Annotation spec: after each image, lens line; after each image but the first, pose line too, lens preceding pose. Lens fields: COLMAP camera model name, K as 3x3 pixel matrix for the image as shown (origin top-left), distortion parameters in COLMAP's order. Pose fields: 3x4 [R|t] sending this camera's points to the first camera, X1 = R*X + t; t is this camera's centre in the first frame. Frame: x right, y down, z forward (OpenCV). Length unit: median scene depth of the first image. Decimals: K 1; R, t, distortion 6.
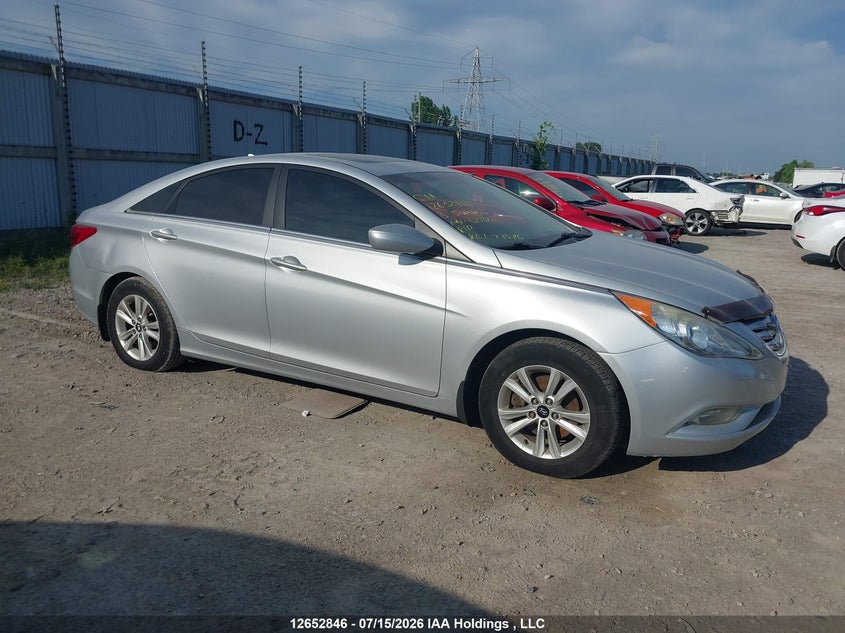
lens RADIAL K [[653.6, 0, 422.5], [0, 653.6, 316.5], [0, 0, 1]] dist [0.047147, -0.065955]
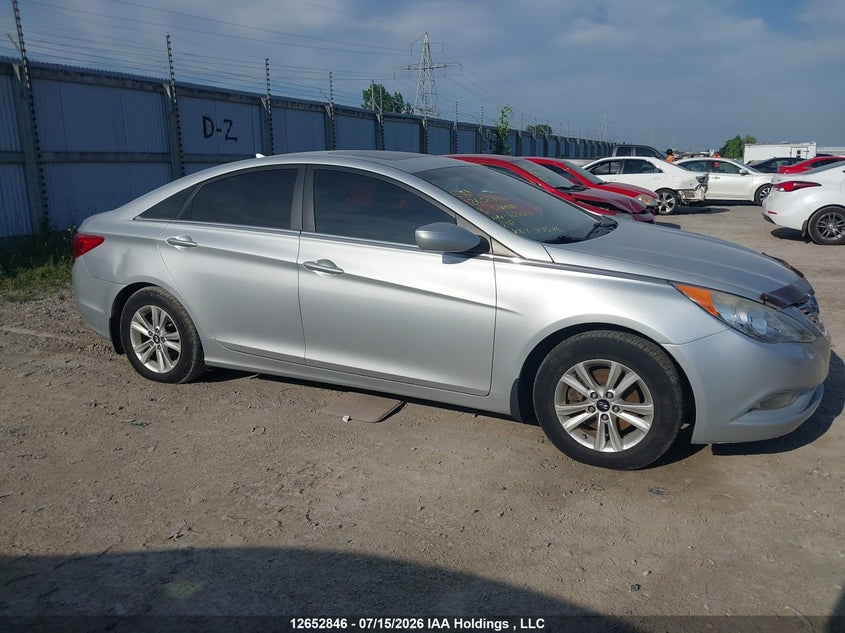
lens RADIAL K [[653.6, 0, 422.5], [0, 653.6, 316.5], [0, 0, 1]] dist [0.047147, -0.065955]
pose [[0.996971, -0.050303, 0.059315, -0.111233], [0.049230, 0.998599, 0.019402, -0.017761], [-0.060208, -0.016423, 0.998051, 0.016291]]
